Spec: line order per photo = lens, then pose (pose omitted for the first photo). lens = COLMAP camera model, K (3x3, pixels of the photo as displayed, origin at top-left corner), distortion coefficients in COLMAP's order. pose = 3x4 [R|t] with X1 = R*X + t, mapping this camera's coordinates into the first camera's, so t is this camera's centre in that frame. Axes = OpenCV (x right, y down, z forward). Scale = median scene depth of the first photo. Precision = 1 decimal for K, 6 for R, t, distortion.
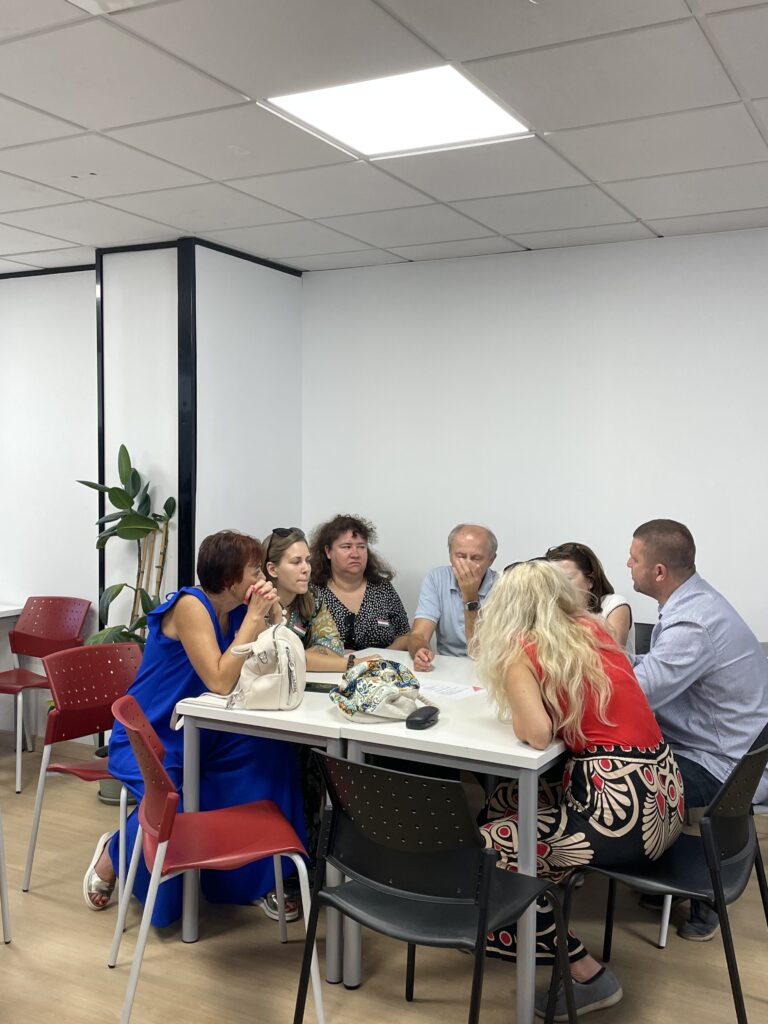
lens RADIAL K [[1047.3, 0, 385.0], [0, 1047.3, 512.6], [0, 0, 1]] dist [0.002726, -0.000402]
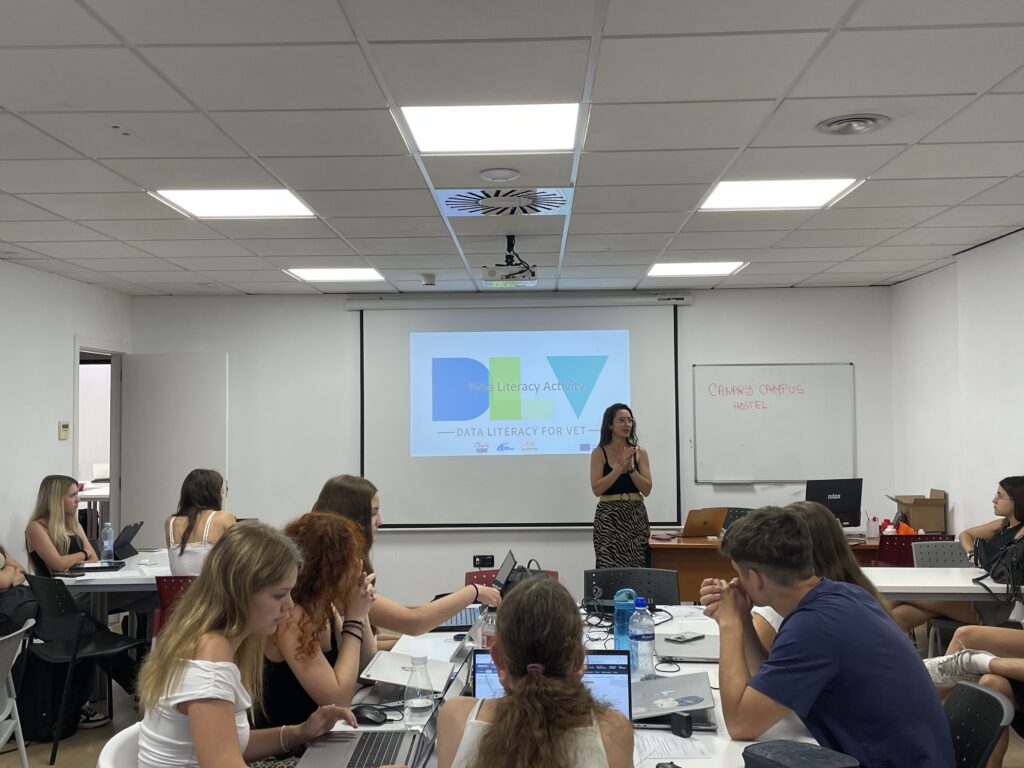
lens RADIAL K [[1072.2, 0, 495.5], [0, 1072.2, 378.5], [0, 0, 1]] dist [0.106954, -0.165094]
pose [[0.894823, 0.000969, 0.446420, -0.271482], [0.032693, 0.997170, -0.067696, -0.001072], [-0.445223, 0.075171, 0.892259, -0.435322]]
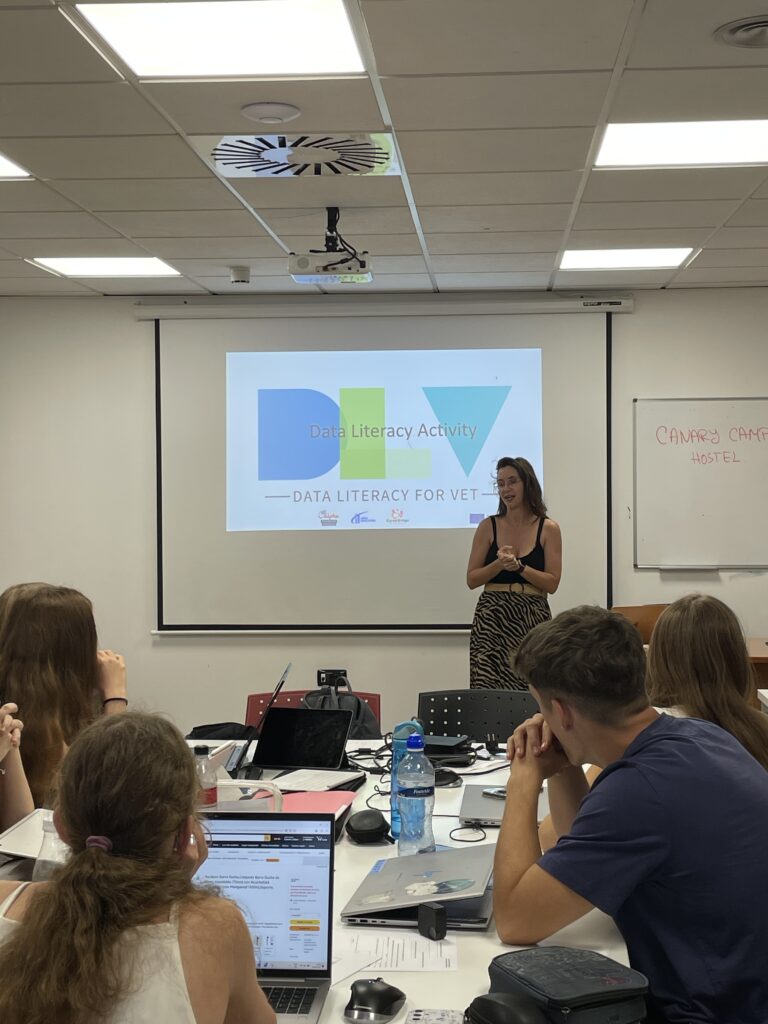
lens RADIAL K [[1505.0, 0, 389.3], [0, 1505.0, 500.0], [0, 0, 1]] dist [0.163457, -0.426064]
pose [[0.907432, -0.018658, 0.419784, -0.152996], [0.028330, 0.999457, -0.016819, 0.003917], [-0.419242, 0.027155, 0.907468, -0.449184]]
